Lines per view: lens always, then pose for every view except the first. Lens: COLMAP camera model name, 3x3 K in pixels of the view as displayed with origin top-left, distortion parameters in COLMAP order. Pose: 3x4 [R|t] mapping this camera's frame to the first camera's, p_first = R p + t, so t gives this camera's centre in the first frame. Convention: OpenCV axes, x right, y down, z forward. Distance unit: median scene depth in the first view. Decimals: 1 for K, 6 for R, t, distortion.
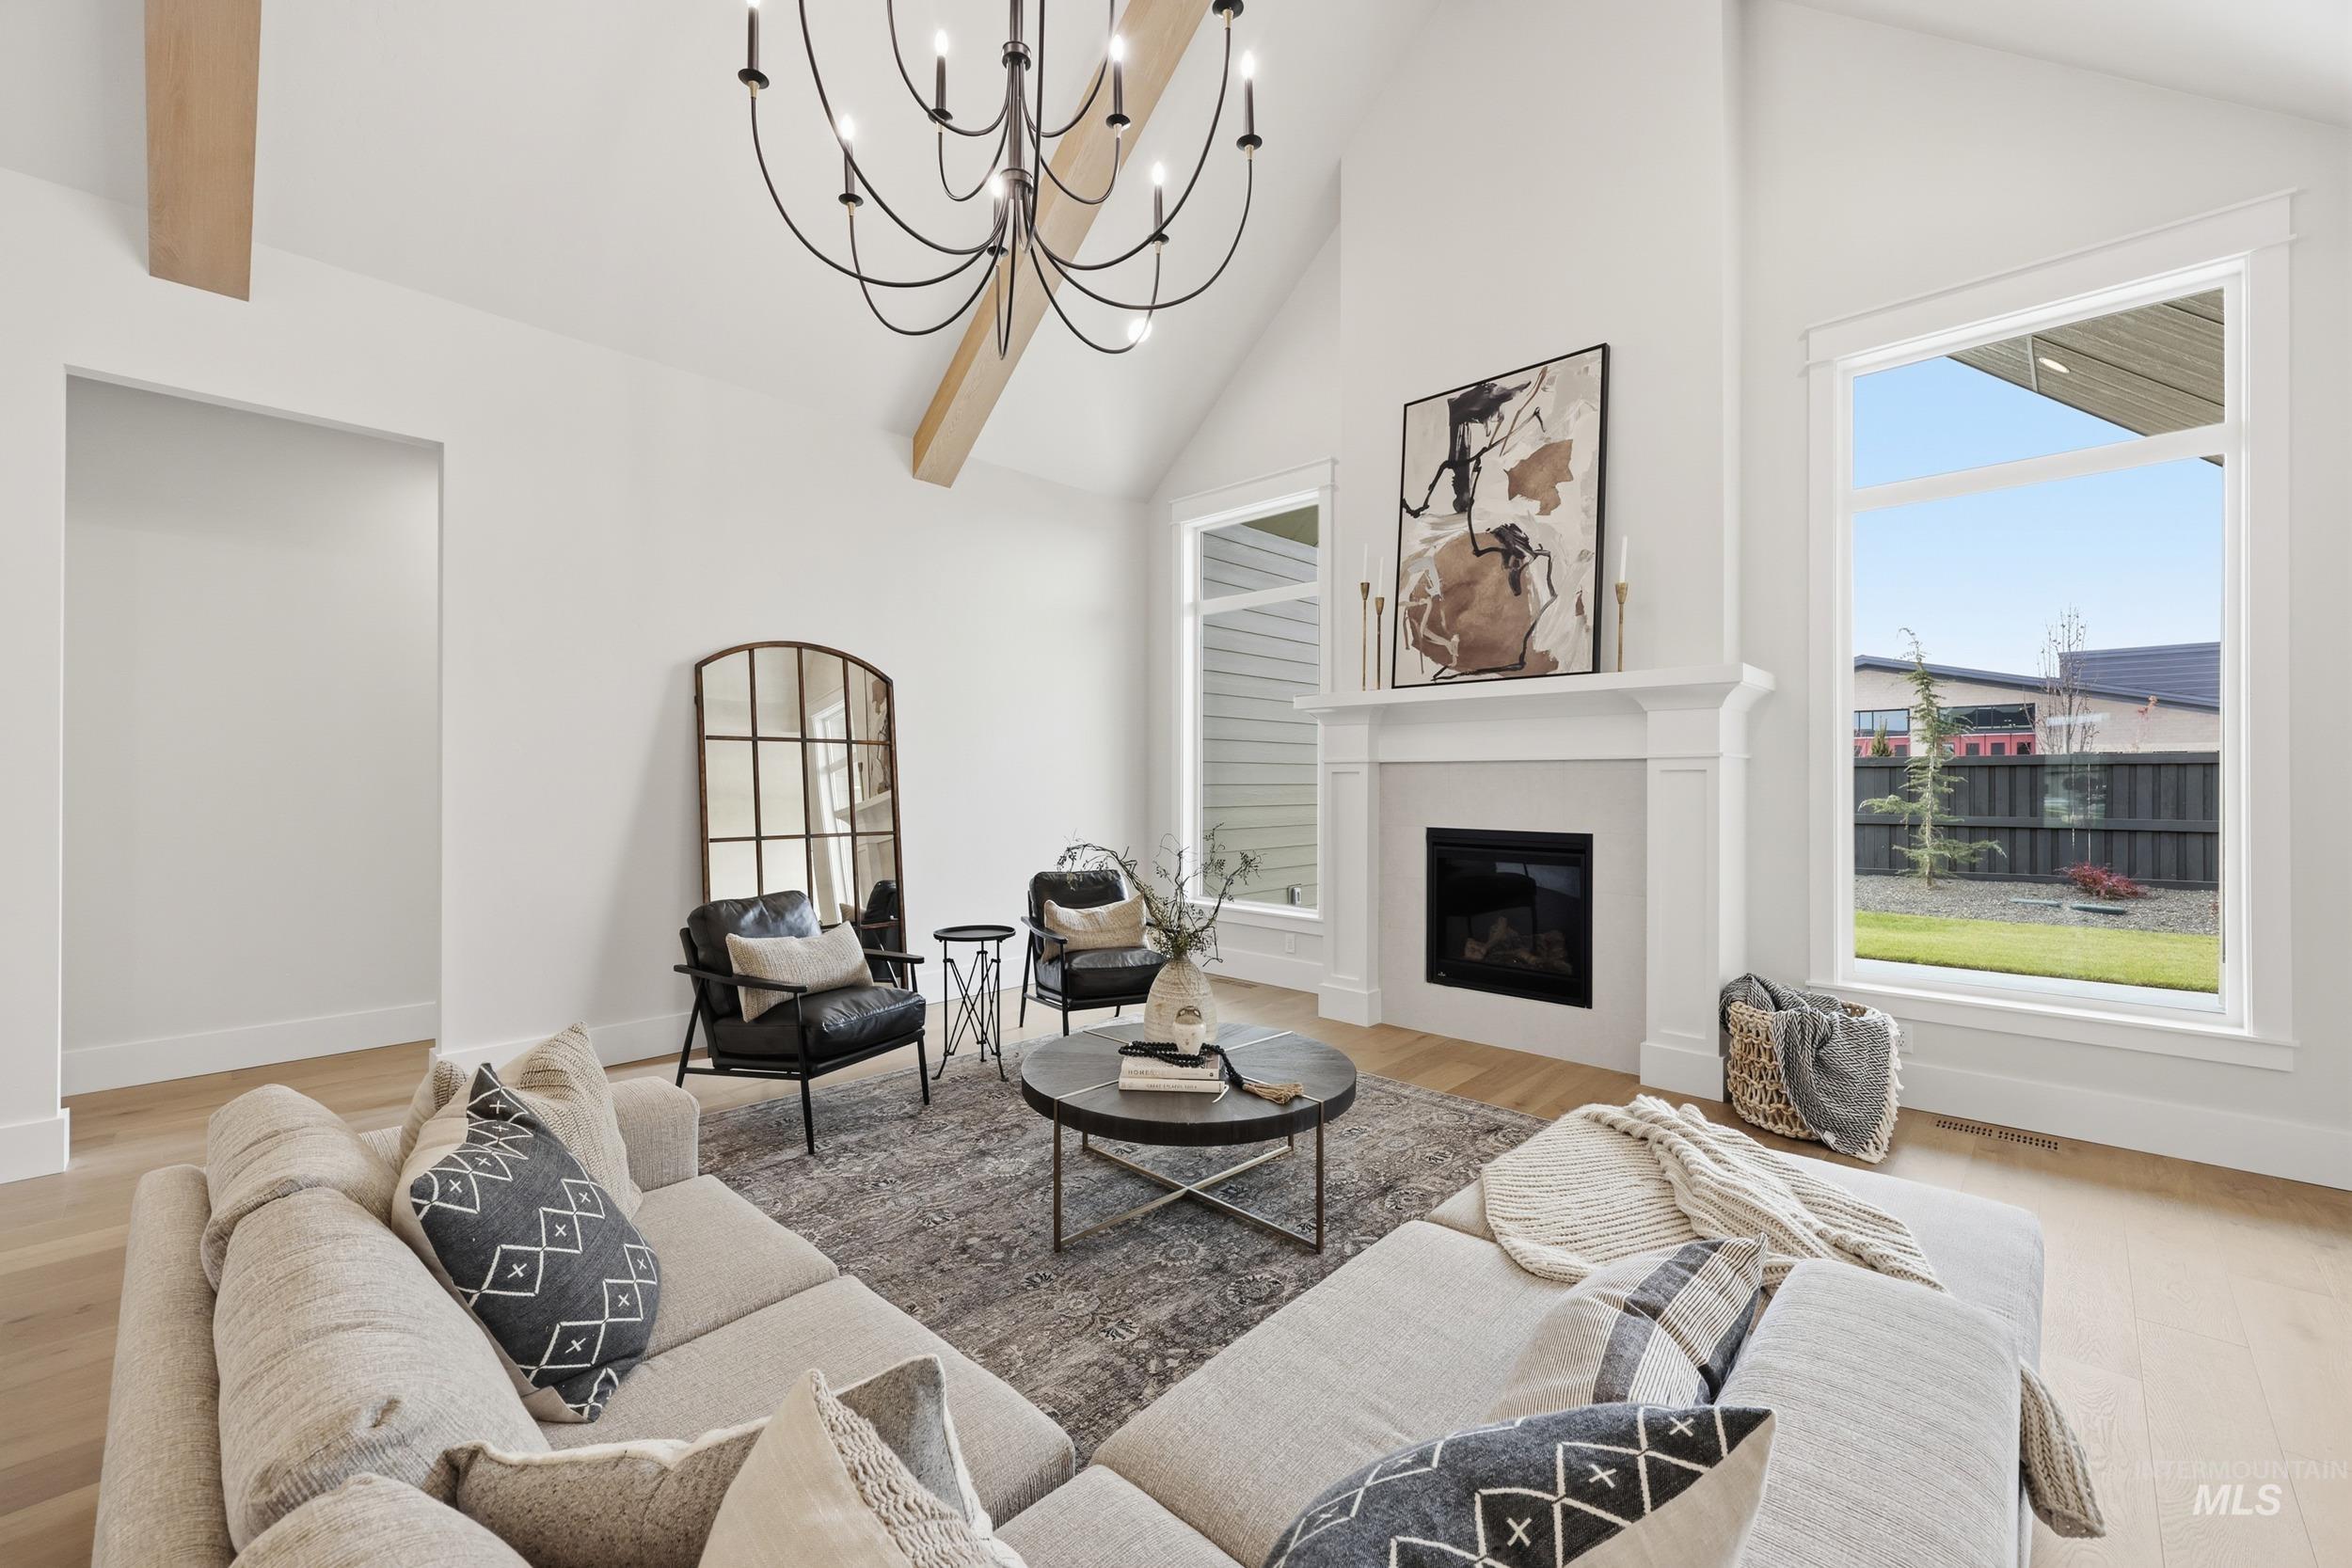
lens RADIAL K [[951.7, 0, 1175.1], [0, 951.7, 777.9], [0, 0, 1]] dist [0.002804, -0.002533]
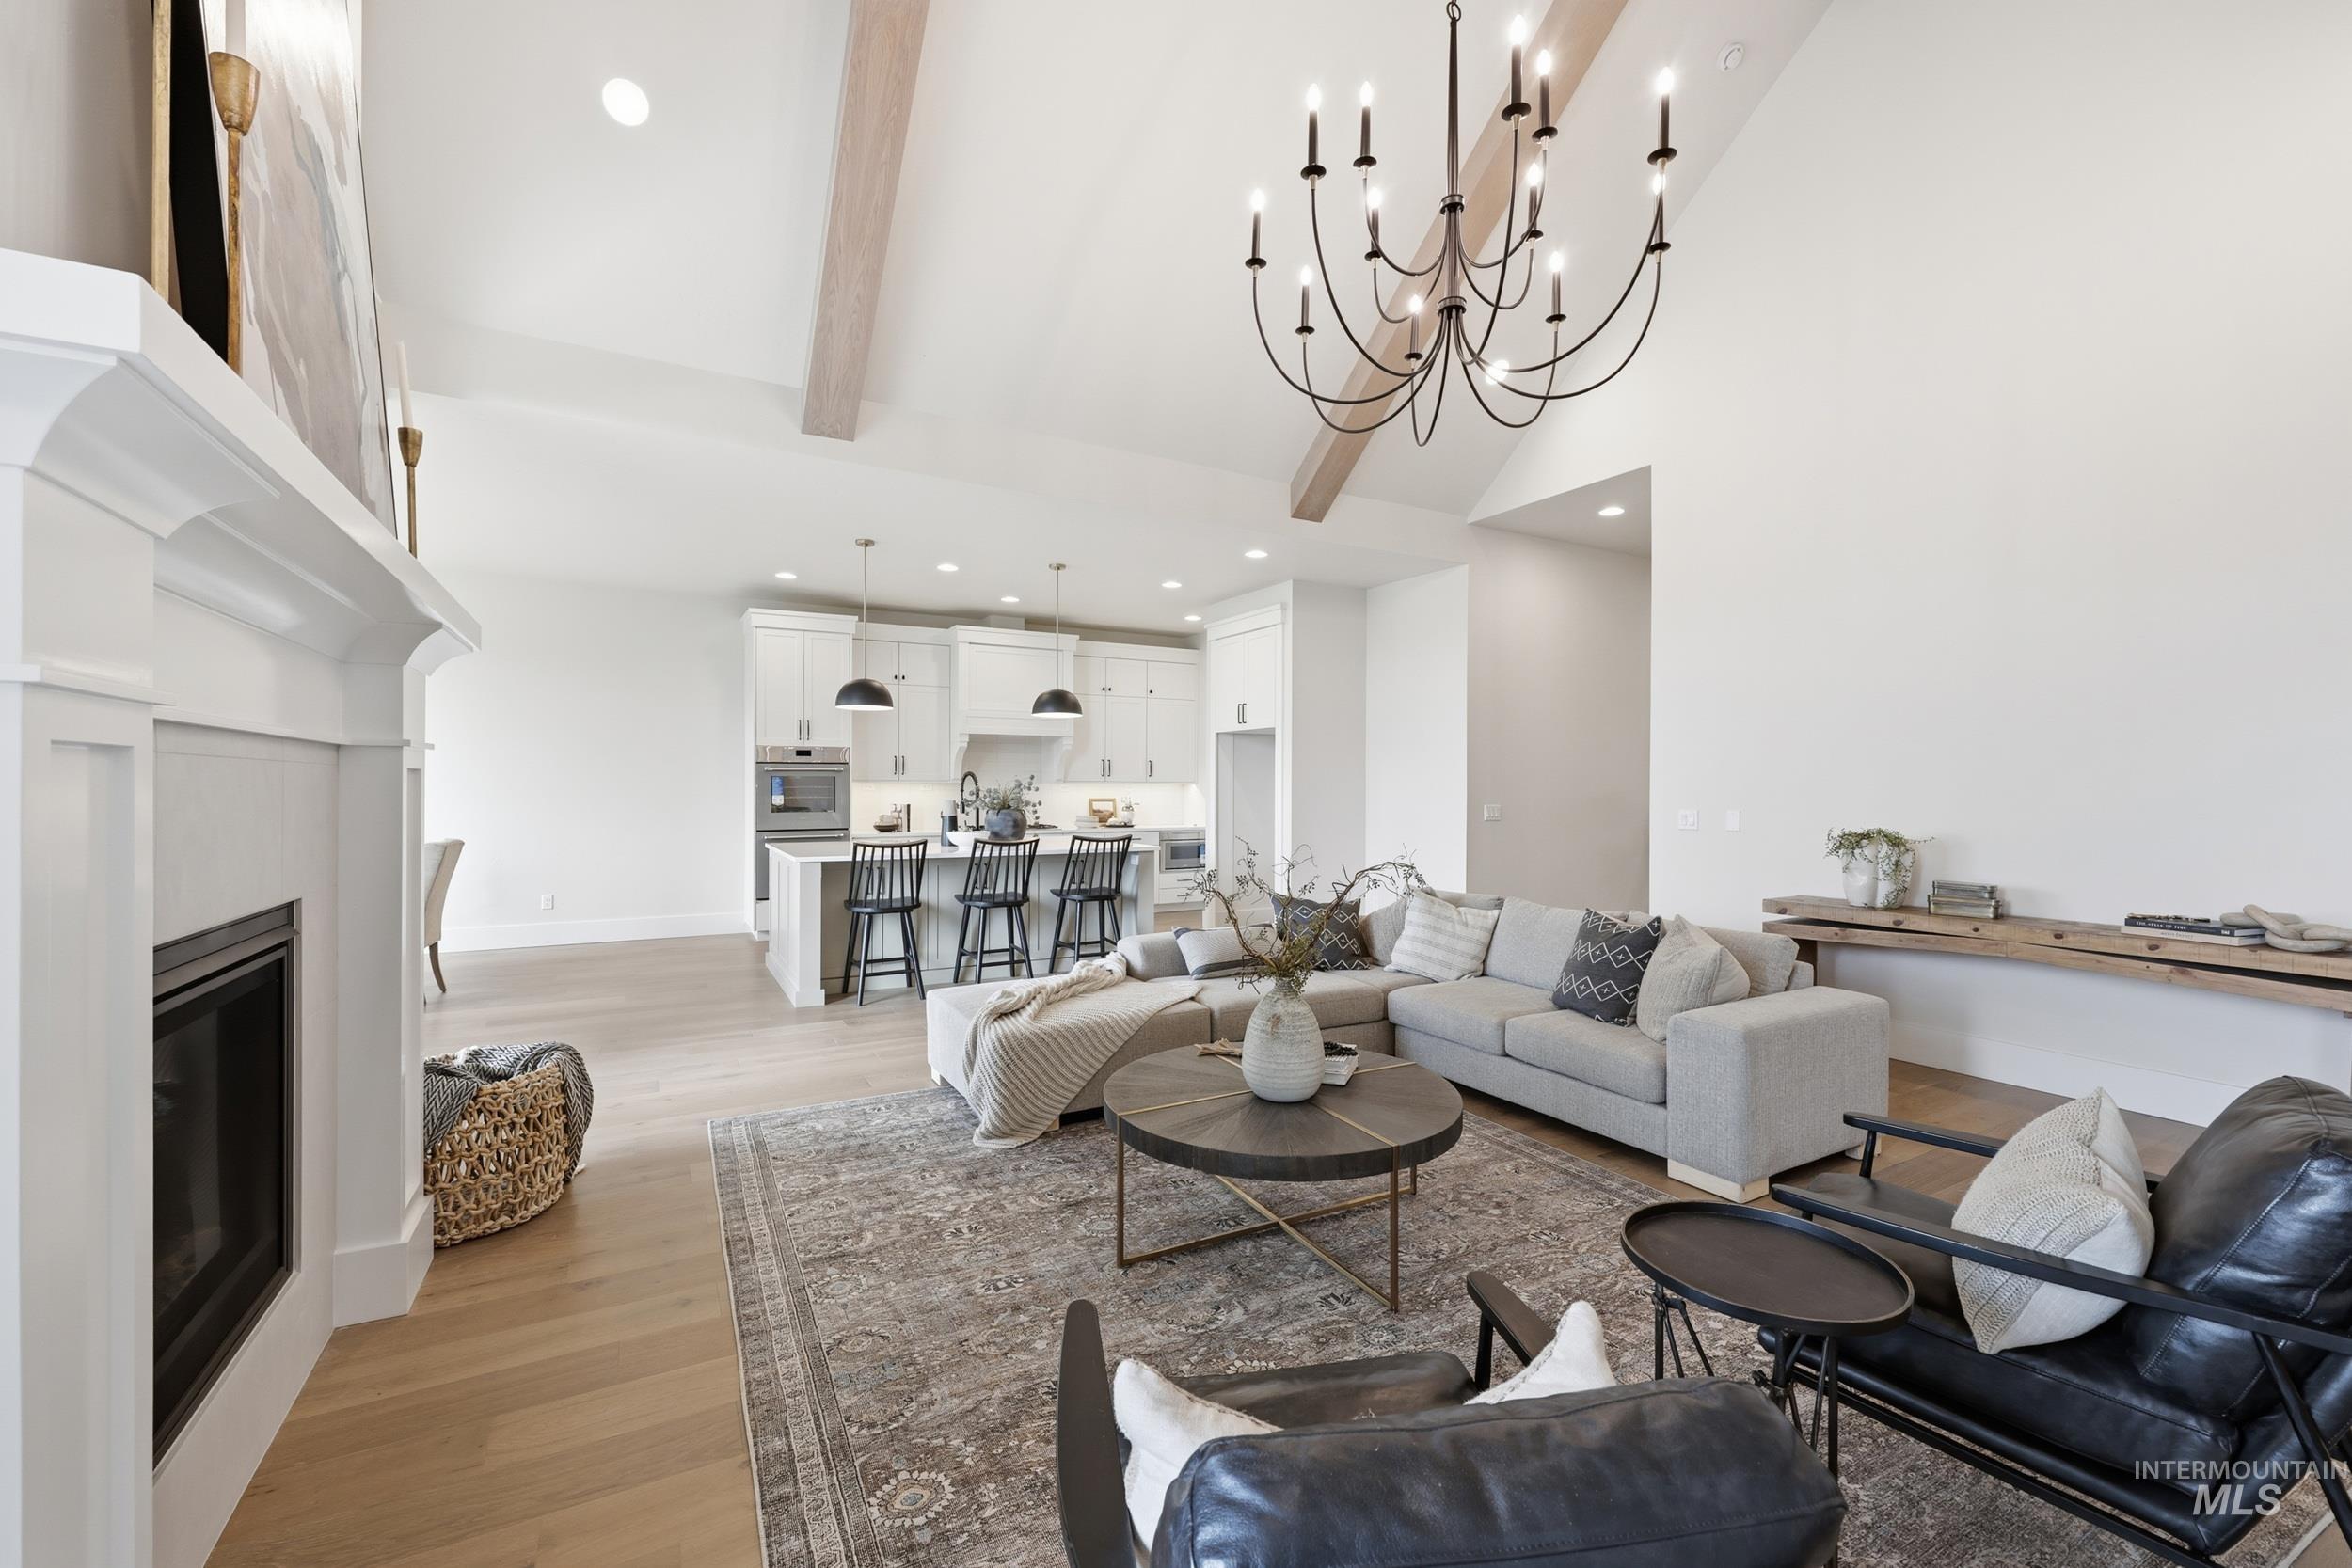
lens RADIAL K [[951.7, 0, 1173.6], [0, 951.7, 774.1], [0, 0, 1]] dist [0.002804, -0.002533]
pose [[-0.954705, 0.002545, 0.297545, -0.110285], [-0.002940, 0.999834, -0.017988, 0.004830], [-0.297541, -0.018048, -0.954538, 1.271161]]
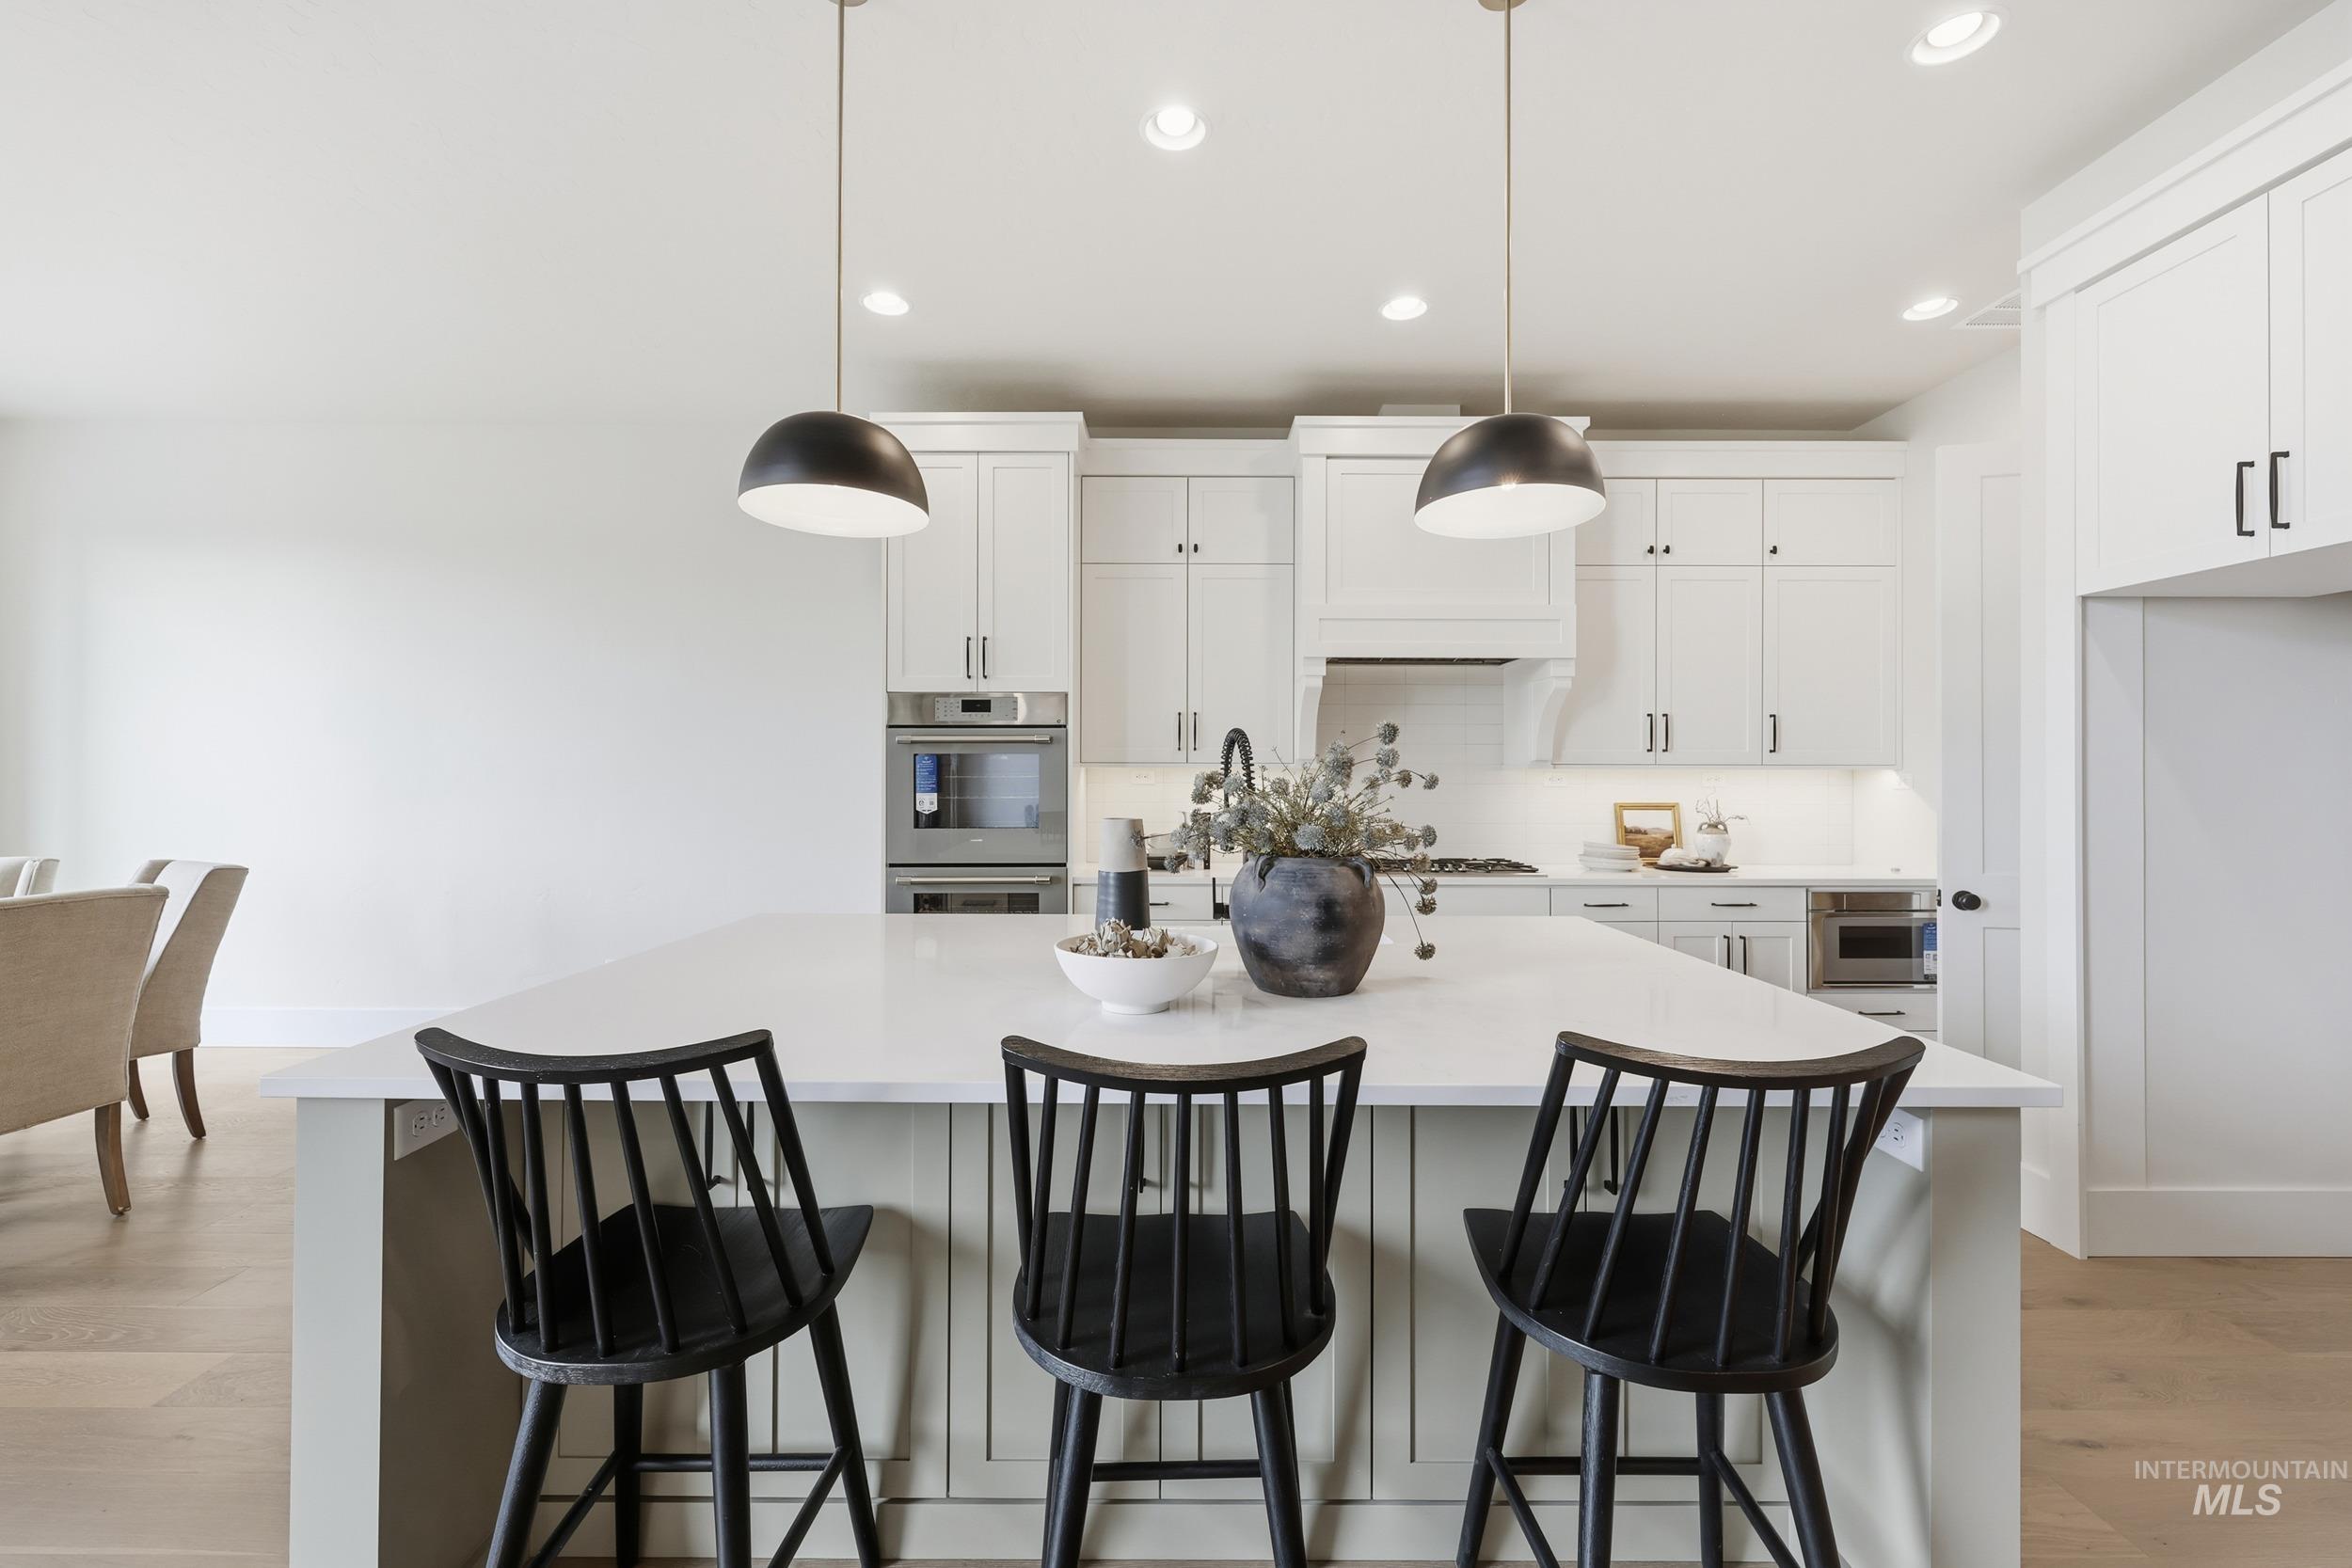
lens RADIAL K [[951.7, 0, 1188.1], [0, 951.7, 776.5], [0, 0, 1]] dist [0.002804, -0.002533]
pose [[-0.697739, -0.000357, 0.716352, 0.330812], [-0.006684, 0.999960, -0.006013, 0.003460], [-0.716321, -0.008984, -0.697713, 0.238565]]
